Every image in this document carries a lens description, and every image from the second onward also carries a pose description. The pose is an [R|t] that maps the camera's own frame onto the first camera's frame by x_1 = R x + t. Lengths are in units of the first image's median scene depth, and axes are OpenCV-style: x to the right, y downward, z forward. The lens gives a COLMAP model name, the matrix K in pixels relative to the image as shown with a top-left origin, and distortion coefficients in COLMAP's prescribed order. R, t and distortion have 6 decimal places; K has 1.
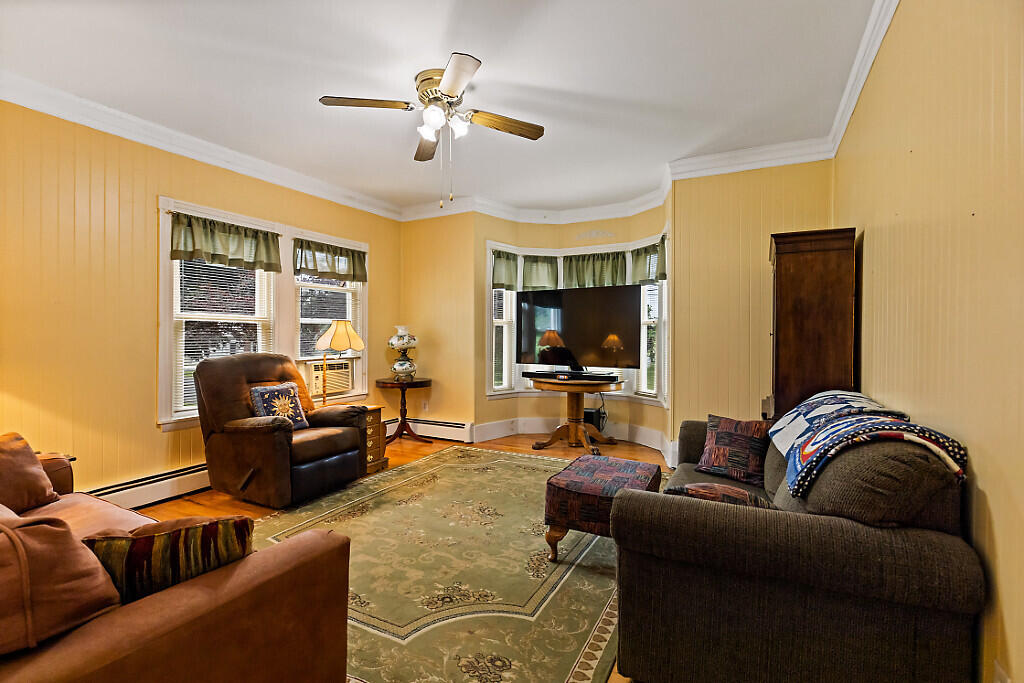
lens RADIAL K [[469.8, 0, 514.2], [0, 469.8, 335.6], [0, 0, 1]] dist [-0.004077, 0.000113]
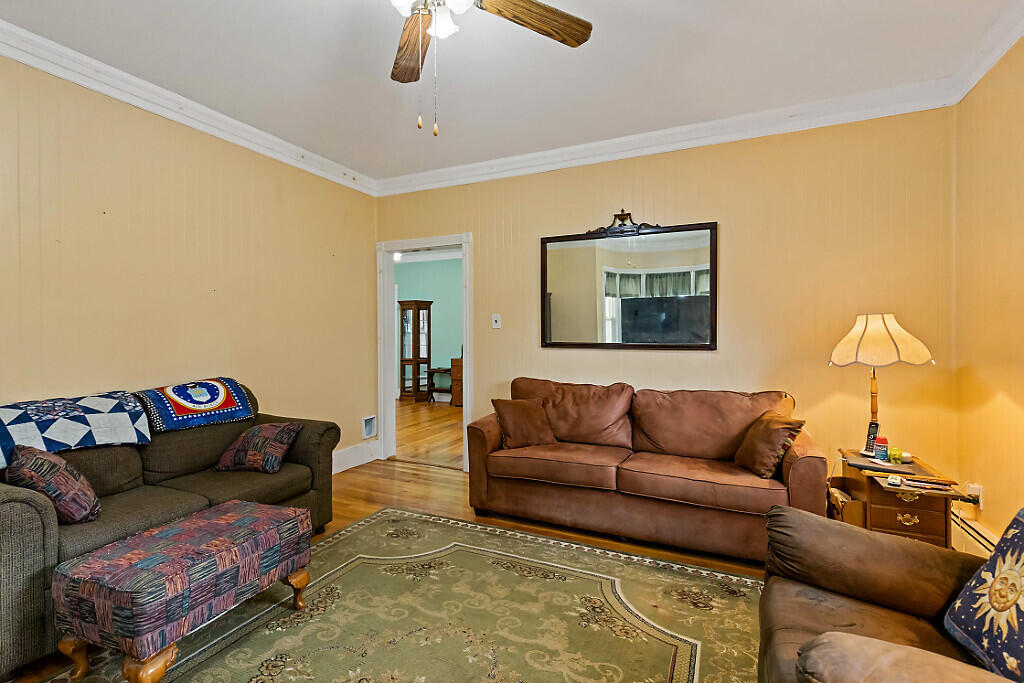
lens RADIAL K [[469.8, 0, 513.1], [0, 469.8, 338.0], [0, 0, 1]] dist [-0.004077, 0.000113]
pose [[-0.998589, 0.001375, -0.053094, -0.276966], [0.000920, 0.999963, 0.008586, -0.011901], [0.053104, 0.008526, -0.998553, 2.024201]]
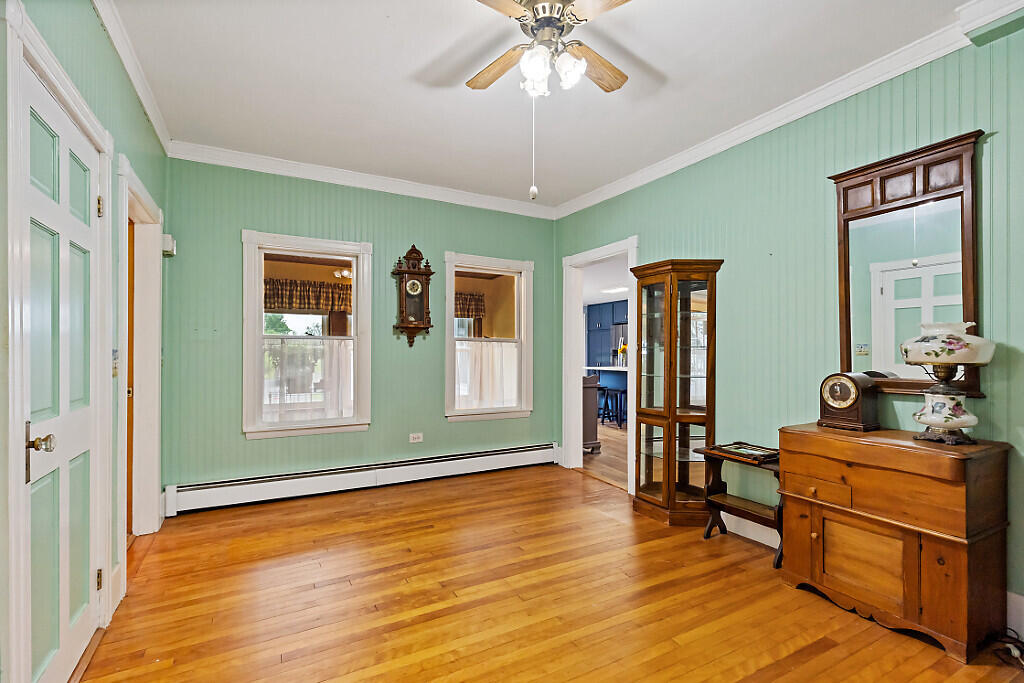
lens RADIAL K [[469.8, 0, 508.6], [0, 469.8, 346.4], [0, 0, 1]] dist [-0.004077, 0.000113]
pose [[-0.845708, -0.001393, 0.533644, -0.190726], [0.000352, 0.999995, 0.003169, -0.017210], [-0.533646, 0.002868, -0.845703, 1.183588]]
